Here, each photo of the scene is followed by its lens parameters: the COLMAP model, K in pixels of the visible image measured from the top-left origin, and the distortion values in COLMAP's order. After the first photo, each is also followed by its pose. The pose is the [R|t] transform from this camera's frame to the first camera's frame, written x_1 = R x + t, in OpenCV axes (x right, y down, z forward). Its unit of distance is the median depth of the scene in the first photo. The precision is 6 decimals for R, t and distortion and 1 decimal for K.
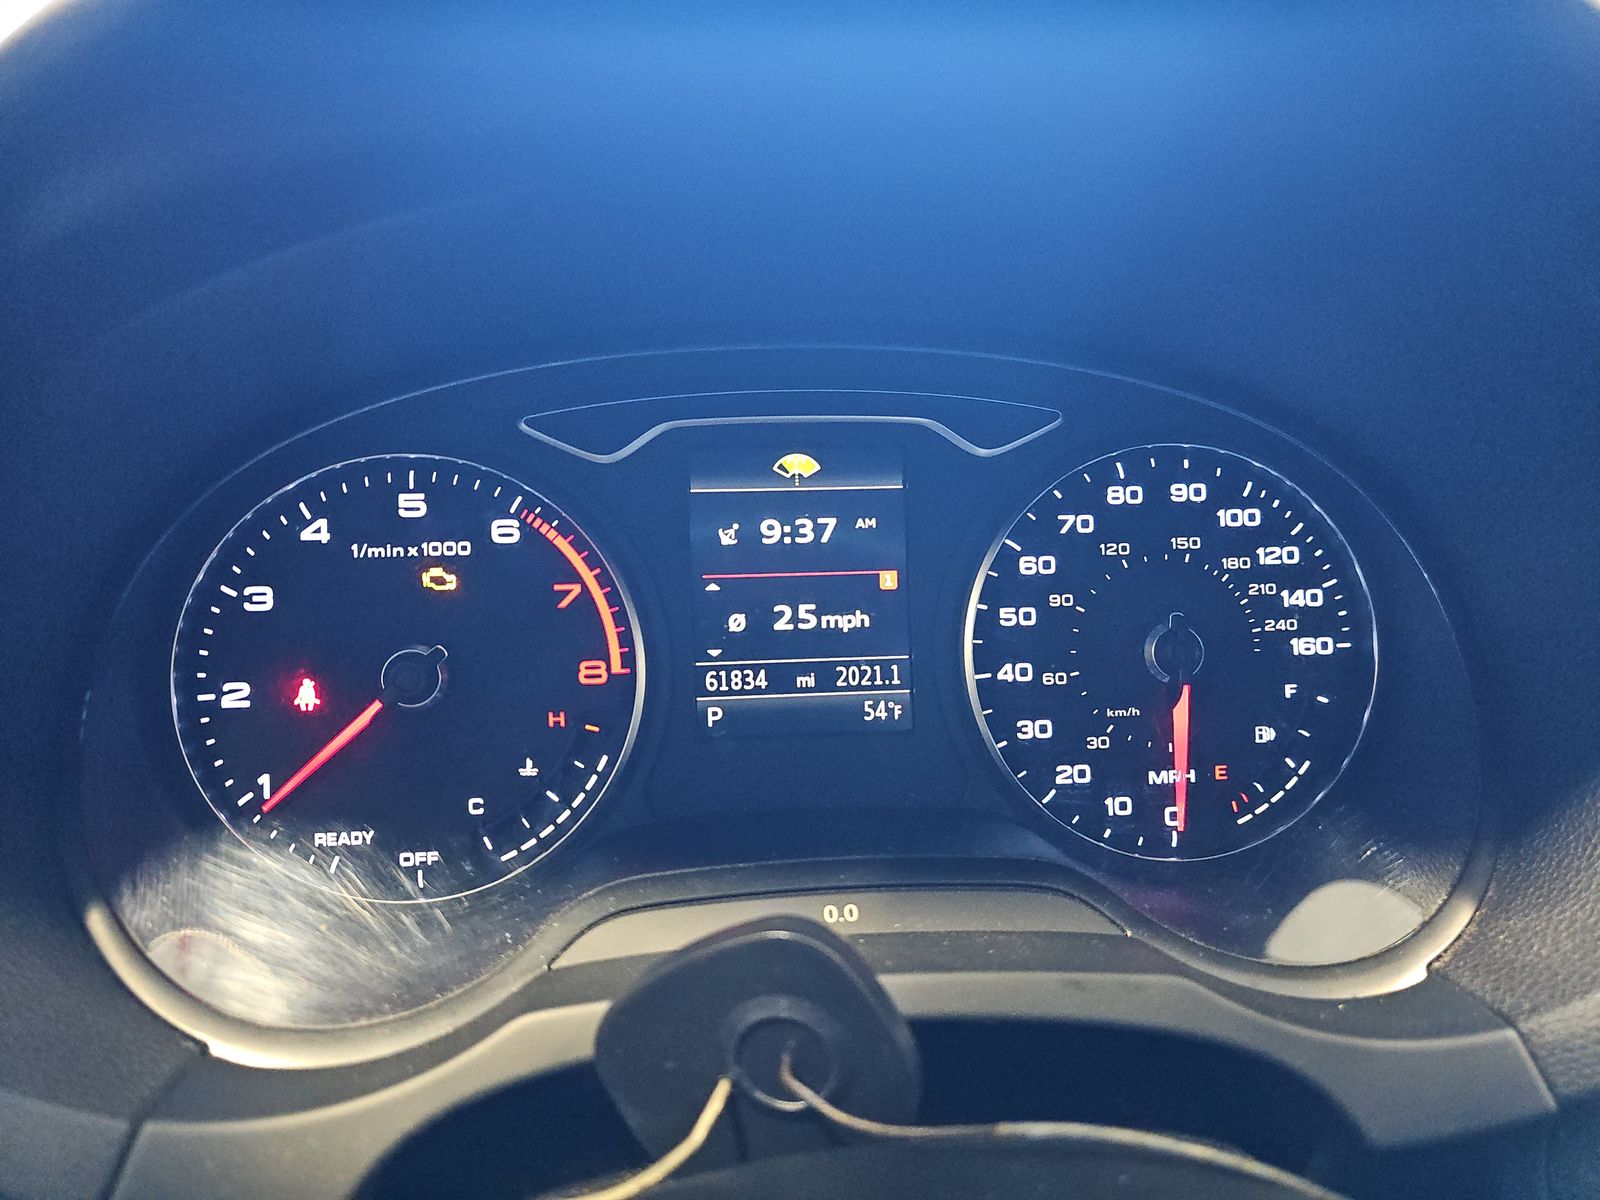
lens RADIAL K [[1075.9, 0, 799.1], [0, 1075.9, 613.0], [0, 0, 1]] dist [0.038054, -0.041626]
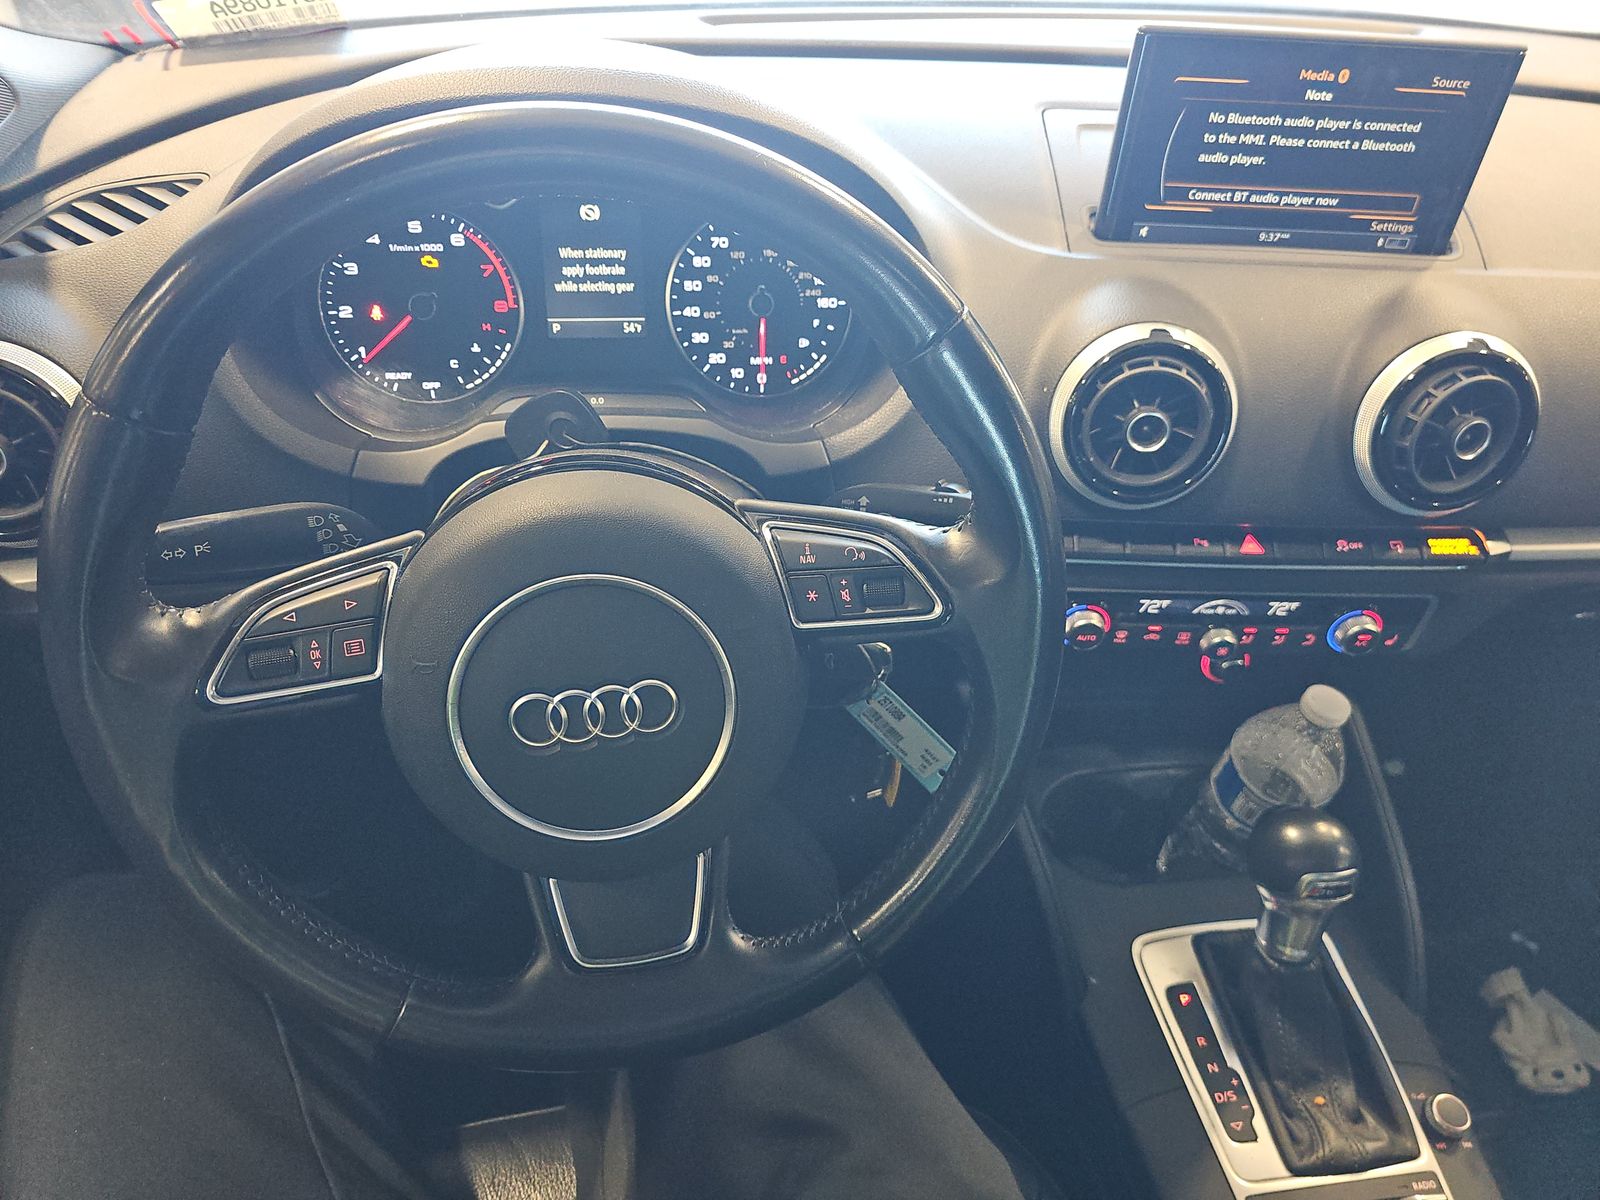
lens RADIAL K [[1075.9, 0, 803.0], [0, 1075.9, 606.3], [0, 0, 1]] dist [0.038054, -0.041626]
pose [[0.998468, 0.009435, 0.054521, 0.325668], [-0.025980, 0.949922, 0.311406, -0.070562], [-0.048852, -0.312346, 0.948712, -1.391450]]
